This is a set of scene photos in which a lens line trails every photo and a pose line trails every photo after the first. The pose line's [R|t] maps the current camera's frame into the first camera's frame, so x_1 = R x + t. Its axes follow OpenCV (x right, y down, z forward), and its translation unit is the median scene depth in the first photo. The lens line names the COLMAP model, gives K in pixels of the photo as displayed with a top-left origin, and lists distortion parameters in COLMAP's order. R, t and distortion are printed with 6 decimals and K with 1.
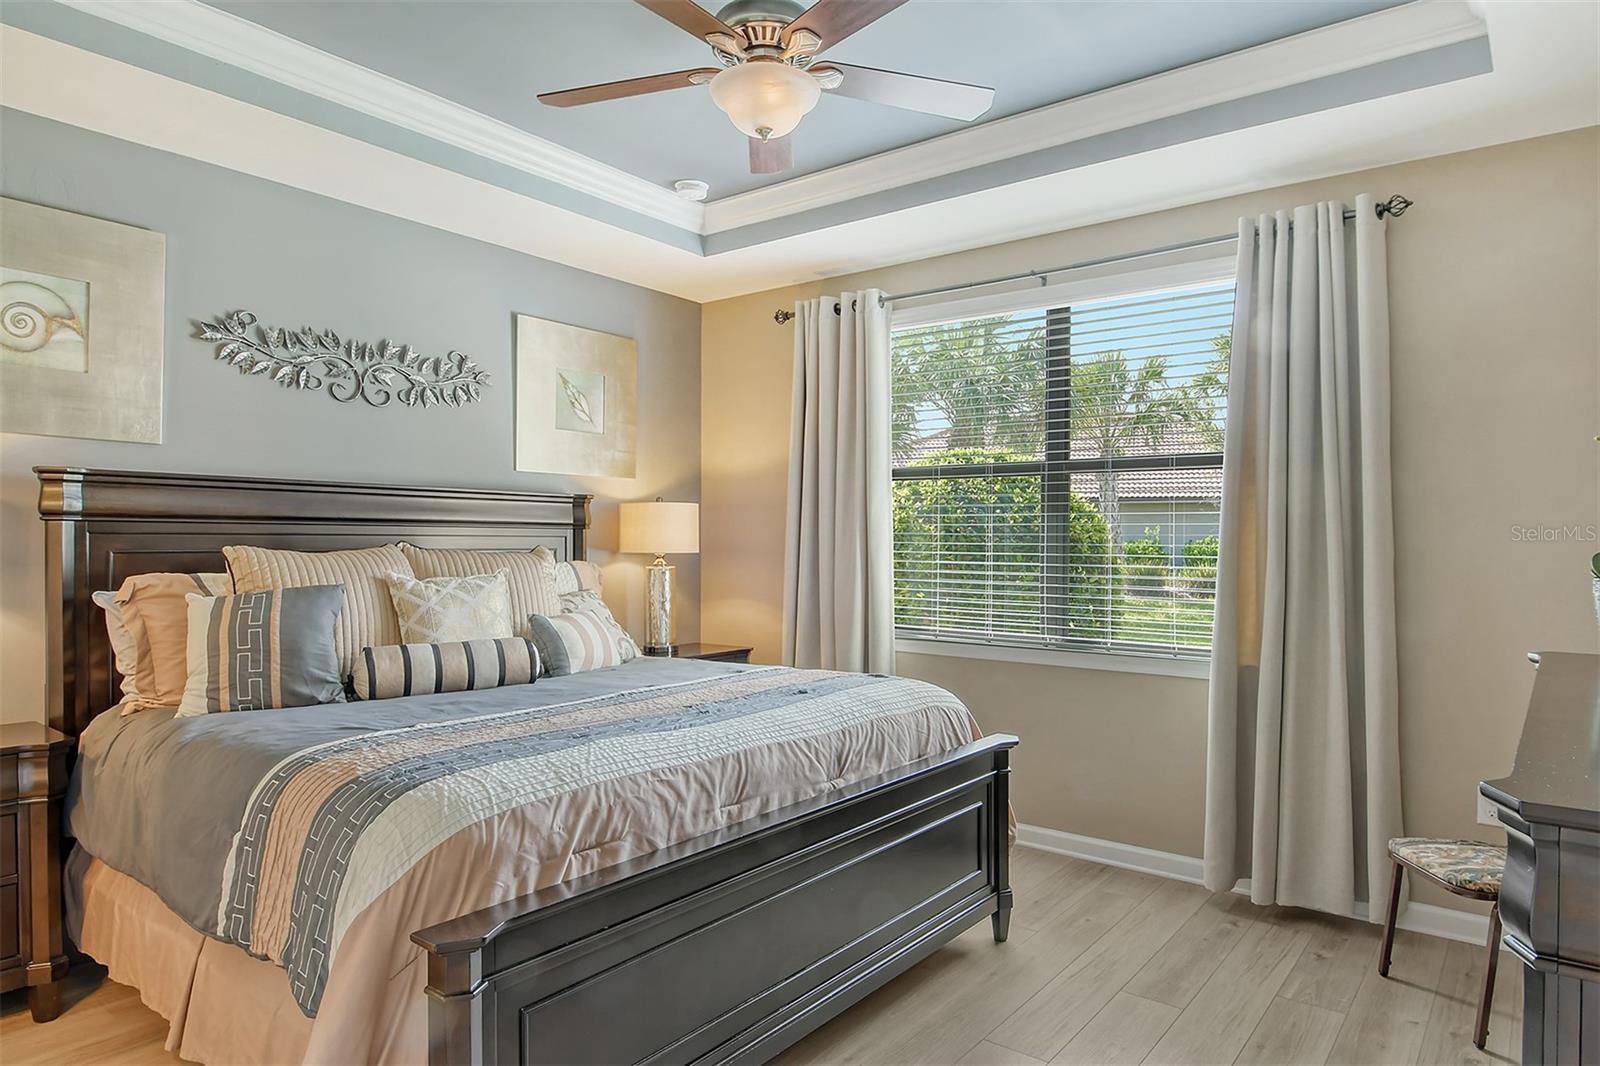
lens RADIAL K [[945.5, 0, 798.6], [0, 945.5, 548.2], [0, 0, 1]] dist [0.007906, -0.014196]
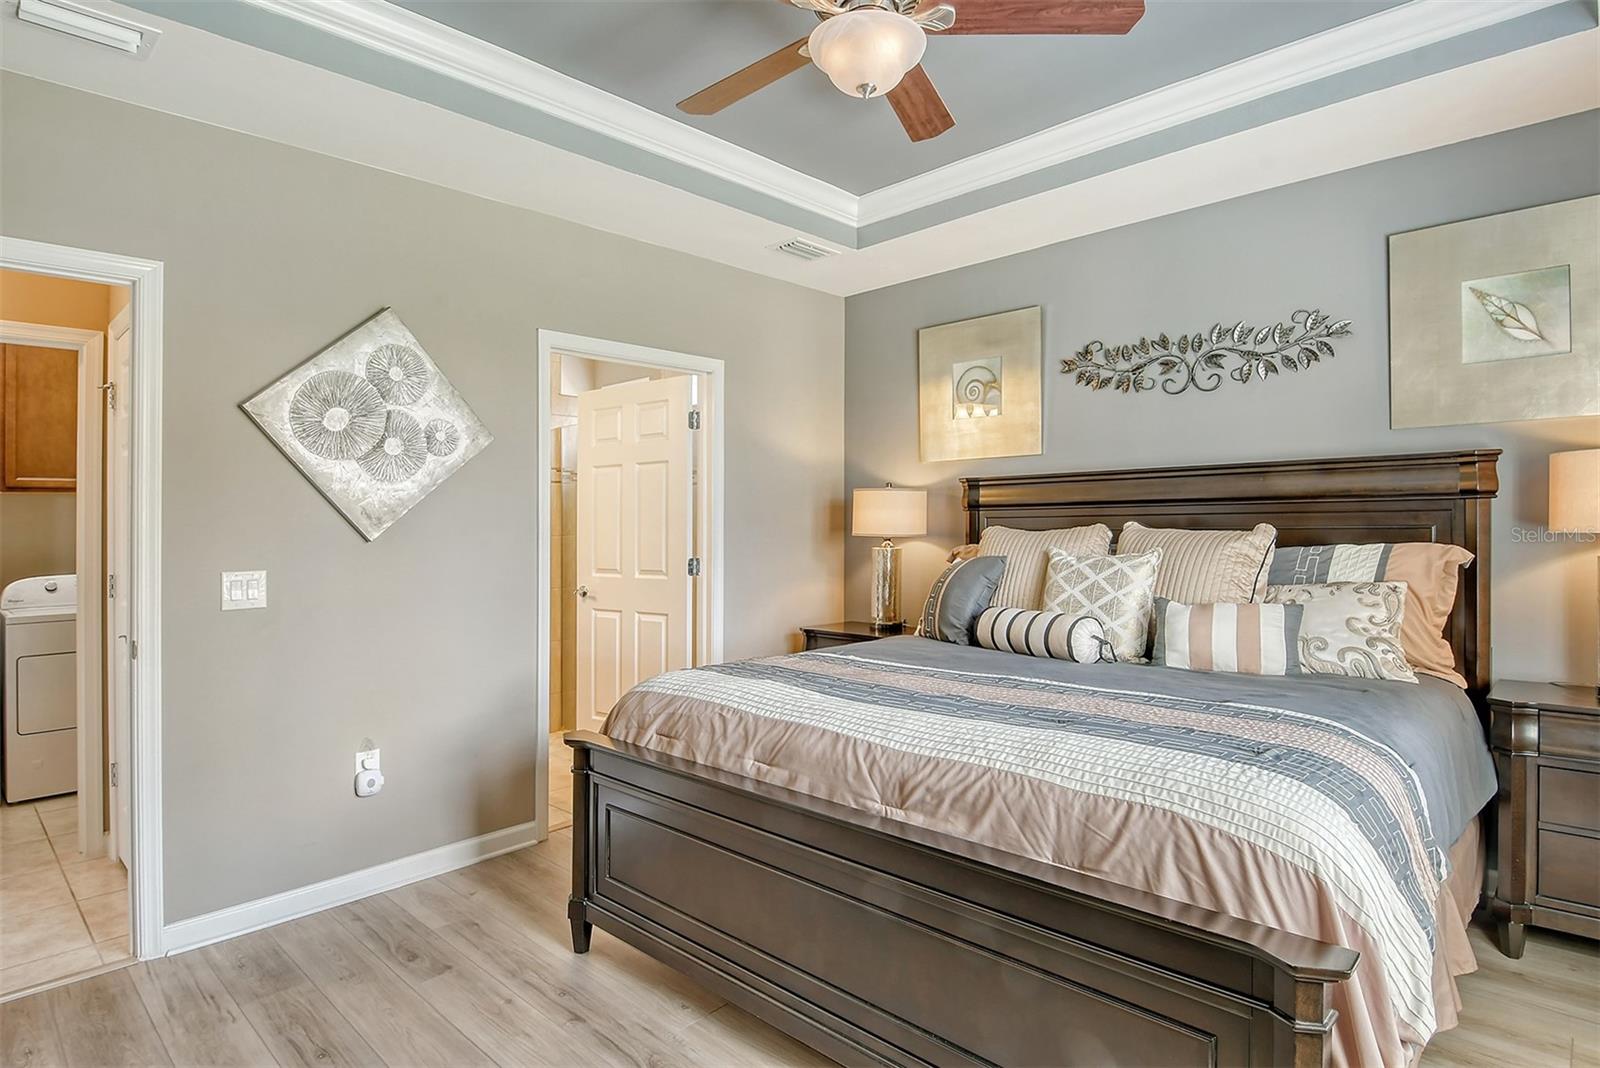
lens RADIAL K [[857.2, 0, 844.4], [0, 857.2, 517.3], [0, 0, 1]] dist [0.008320, -0.001189]
pose [[-0.070784, -0.011967, -0.997420, 0.717679], [0.004031, 0.999916, -0.012283, -0.001204], [0.997484, -0.004890, -0.070730, 0.909492]]
